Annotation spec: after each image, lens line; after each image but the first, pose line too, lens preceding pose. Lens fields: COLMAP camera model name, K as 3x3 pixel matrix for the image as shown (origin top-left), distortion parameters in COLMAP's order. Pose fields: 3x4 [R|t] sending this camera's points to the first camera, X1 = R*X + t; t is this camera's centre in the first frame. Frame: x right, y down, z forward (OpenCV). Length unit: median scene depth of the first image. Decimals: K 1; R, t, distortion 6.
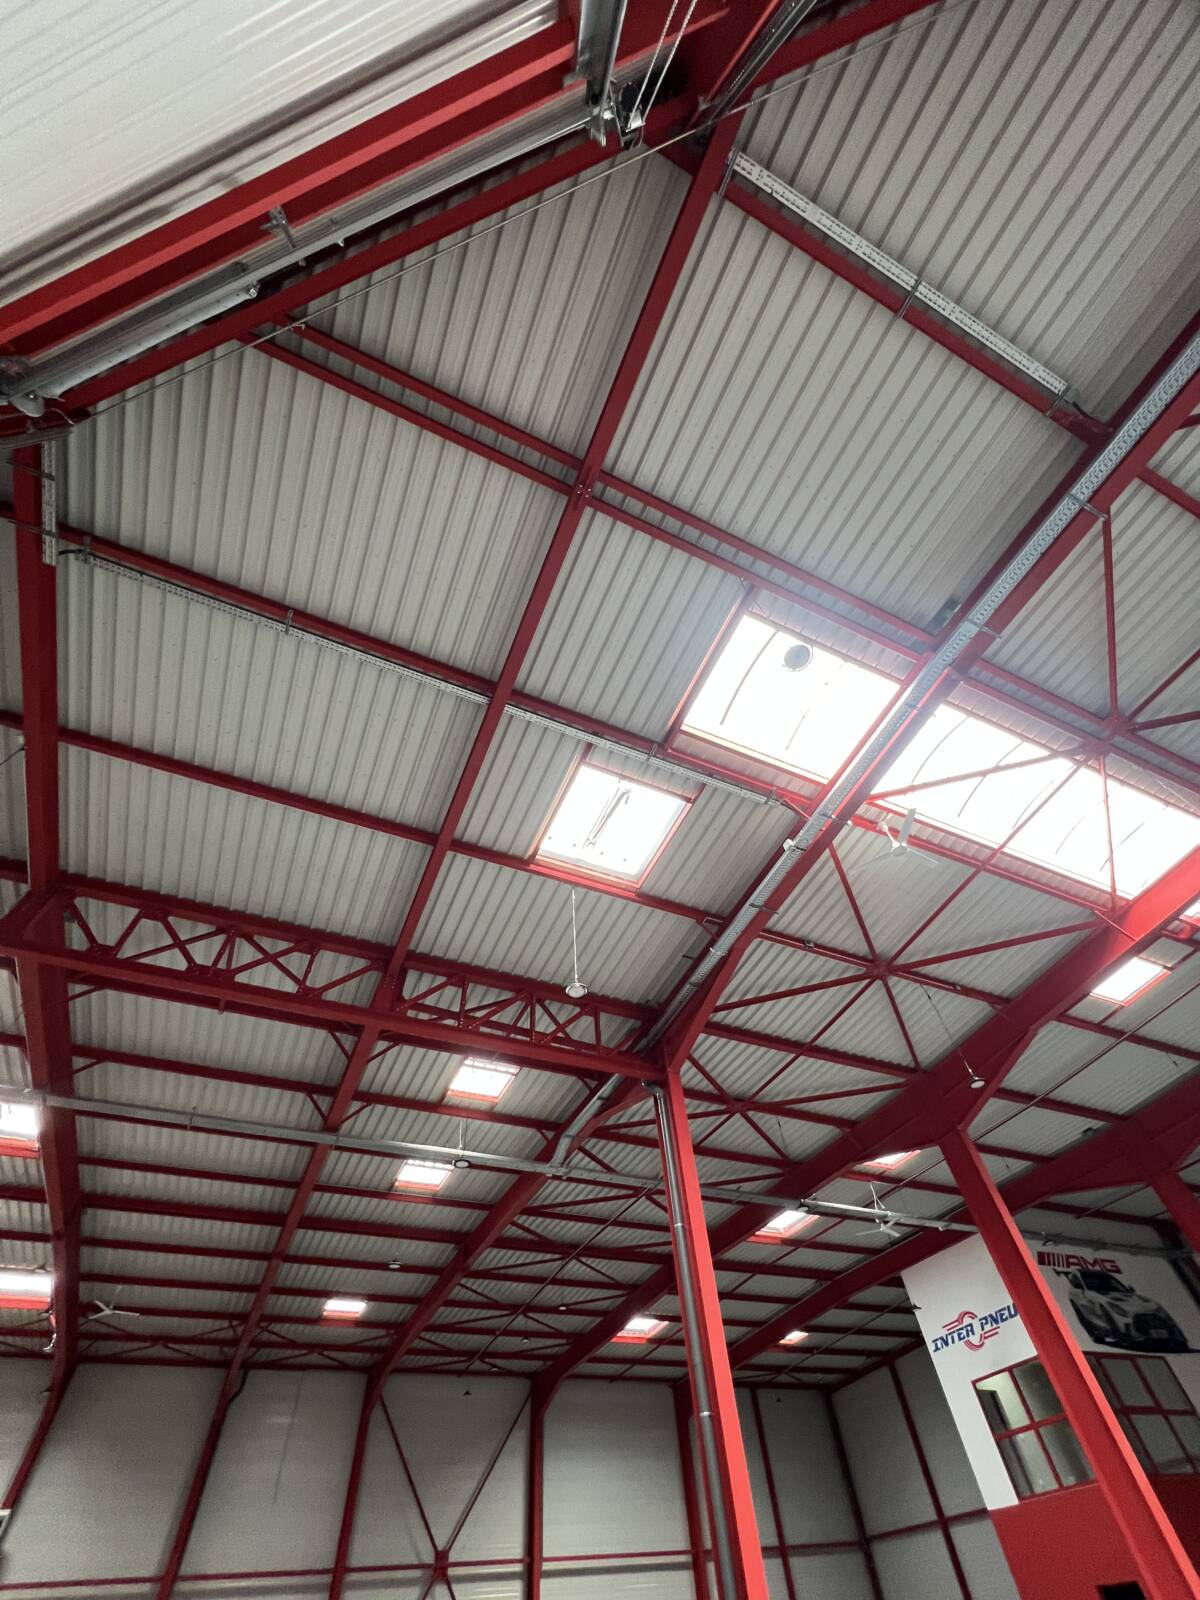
lens RADIAL K [[634.0, 0, 600.0], [0, 634.0, 800.0], [0, 0, 1]] dist [-0.002235, 0.000309]
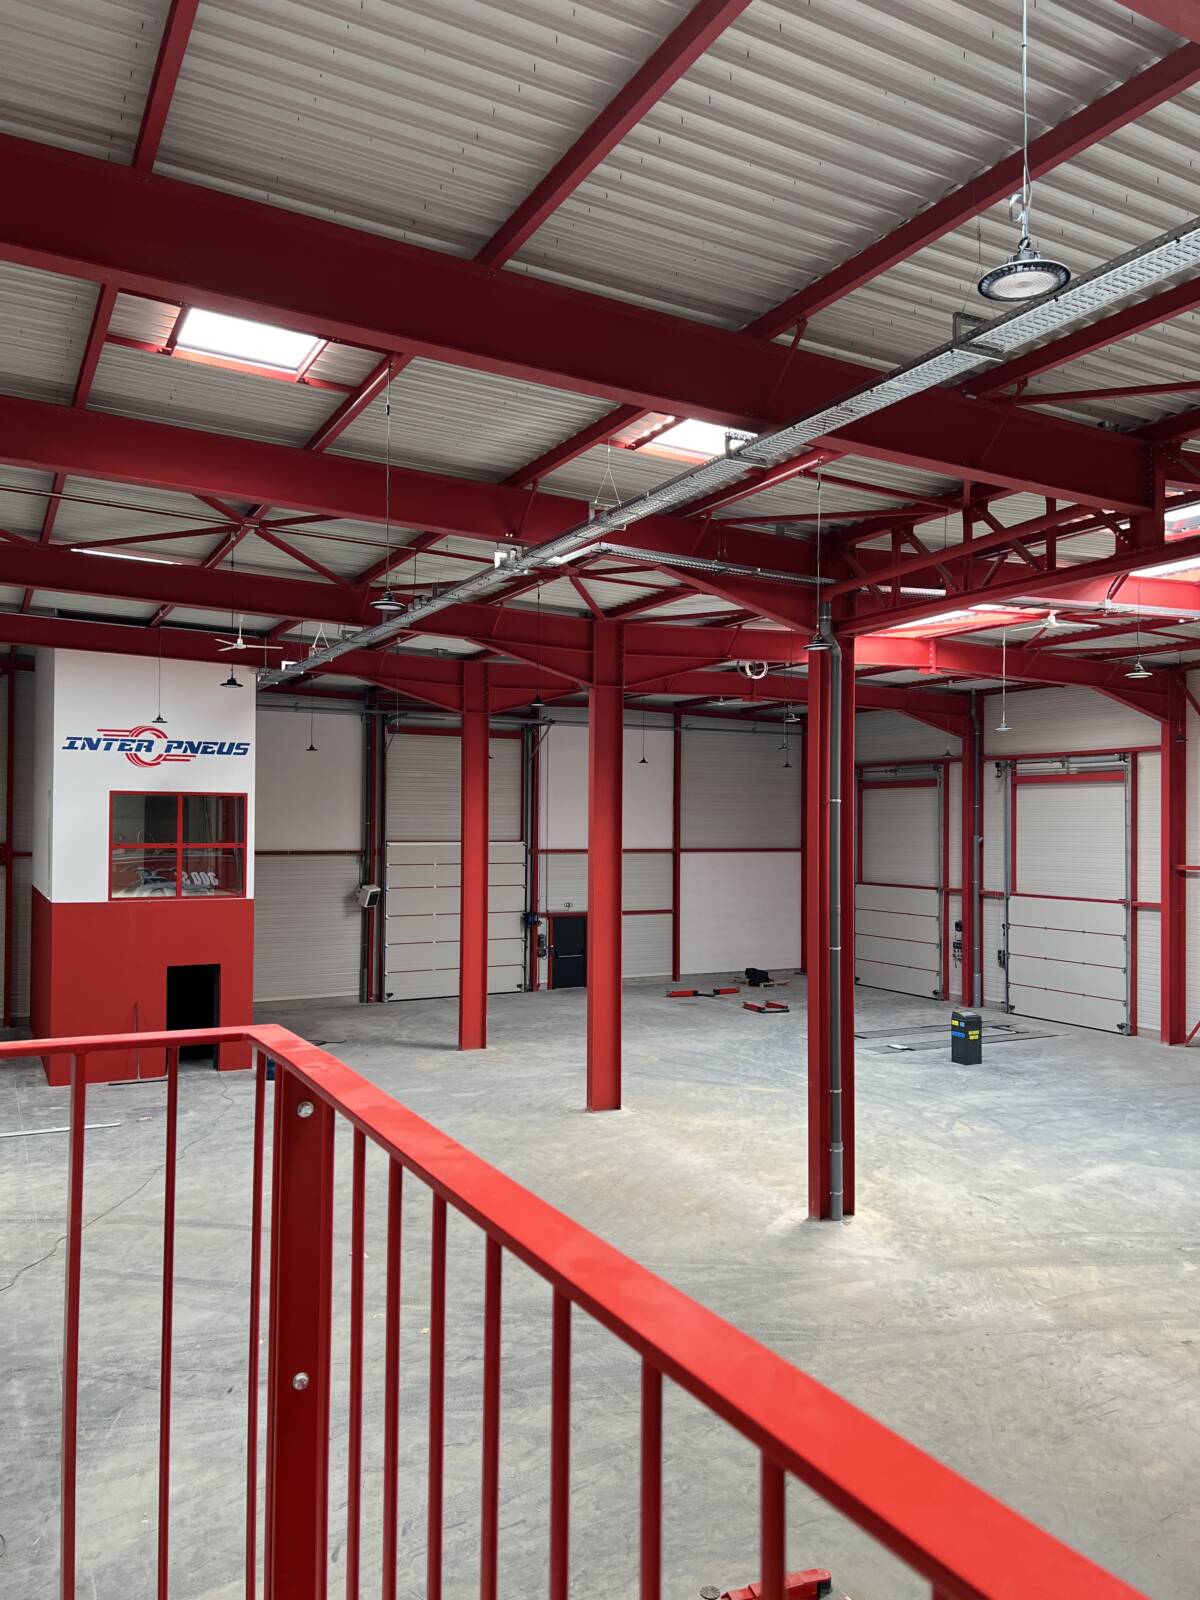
lens RADIAL K [[1204.1, 0, 600.0], [0, 1204.1, 800.0], [0, 0, 1]] dist [0.038885, -0.000141]
pose [[-0.062722, 0.080842, 0.994751, -0.988709], [-0.809573, 0.578768, -0.098081, 0.675906], [-0.583659, -0.811475, 0.029147, 0.692374]]
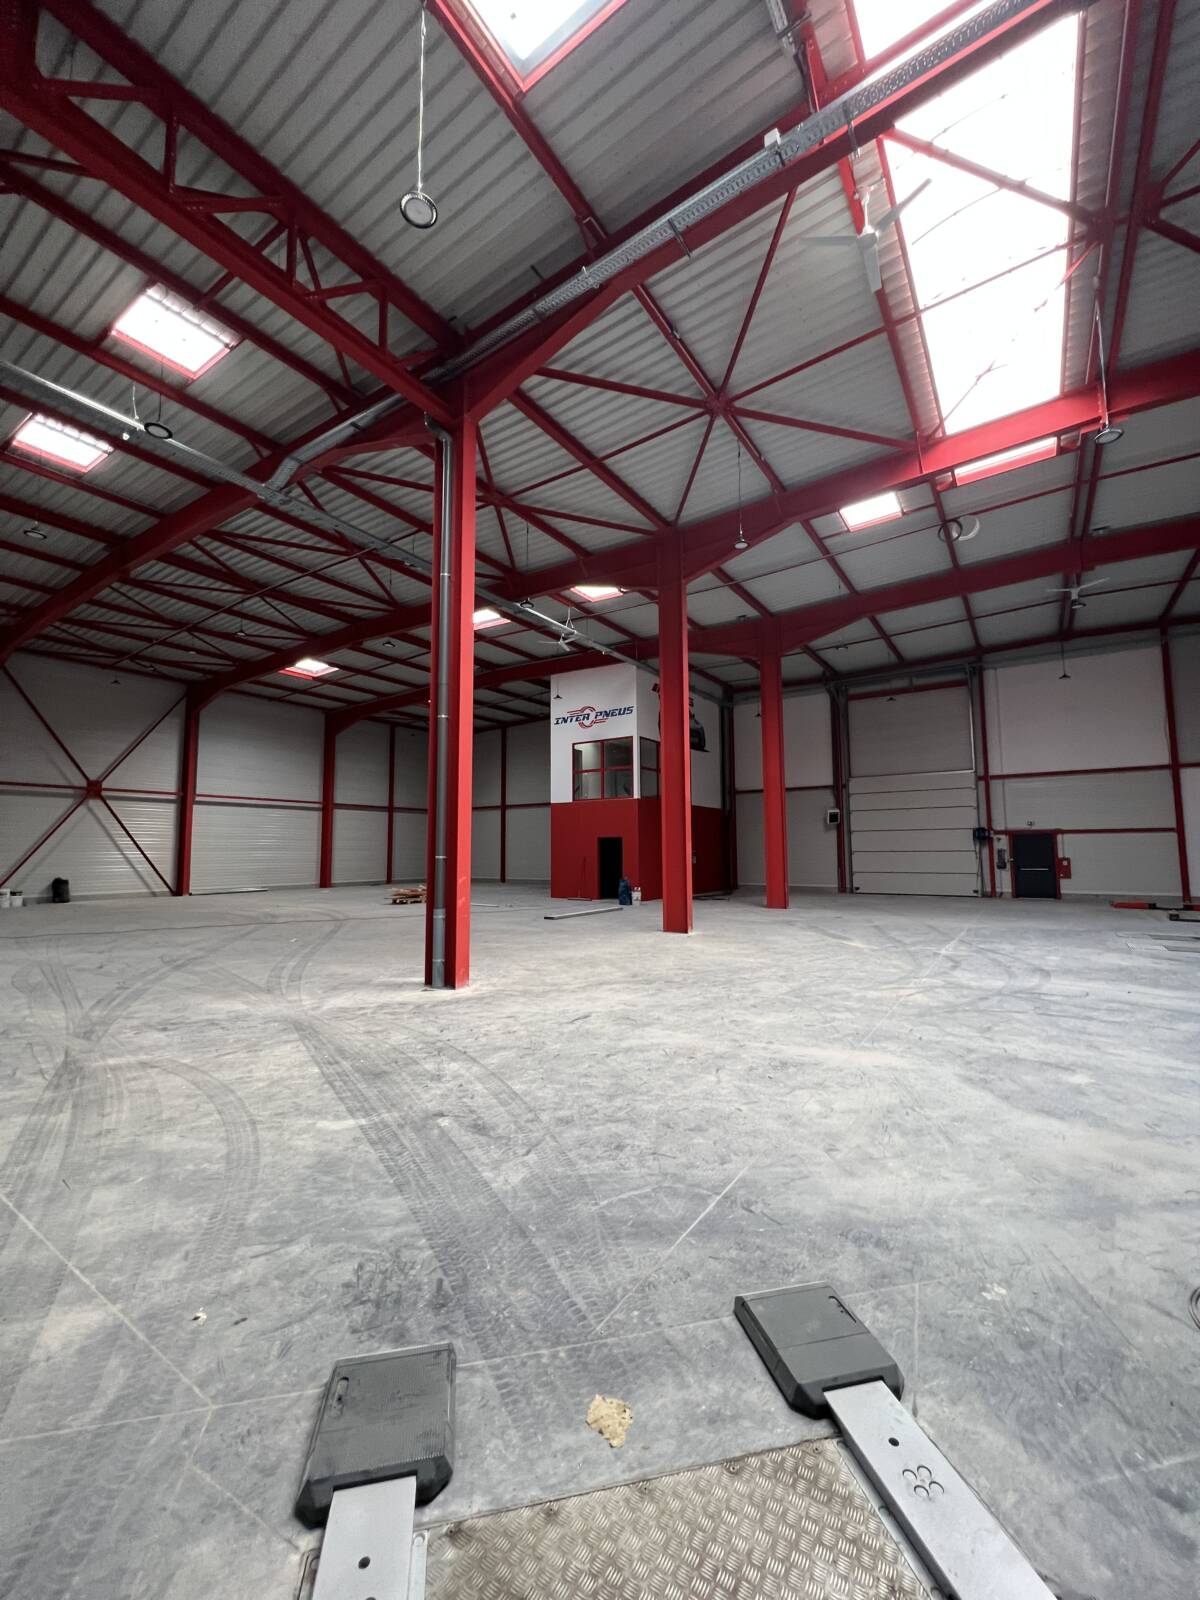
lens RADIAL K [[634.0, 0, 600.0], [0, 634.0, 800.0], [0, 0, 1]] dist [-0.002235, 0.000309]
pose [[0.851507, 0.101056, 0.514512, -0.082043], [-0.451386, 0.640576, 0.621219, 0.110759], [-0.266807, -0.761216, 0.591070, 0.063562]]
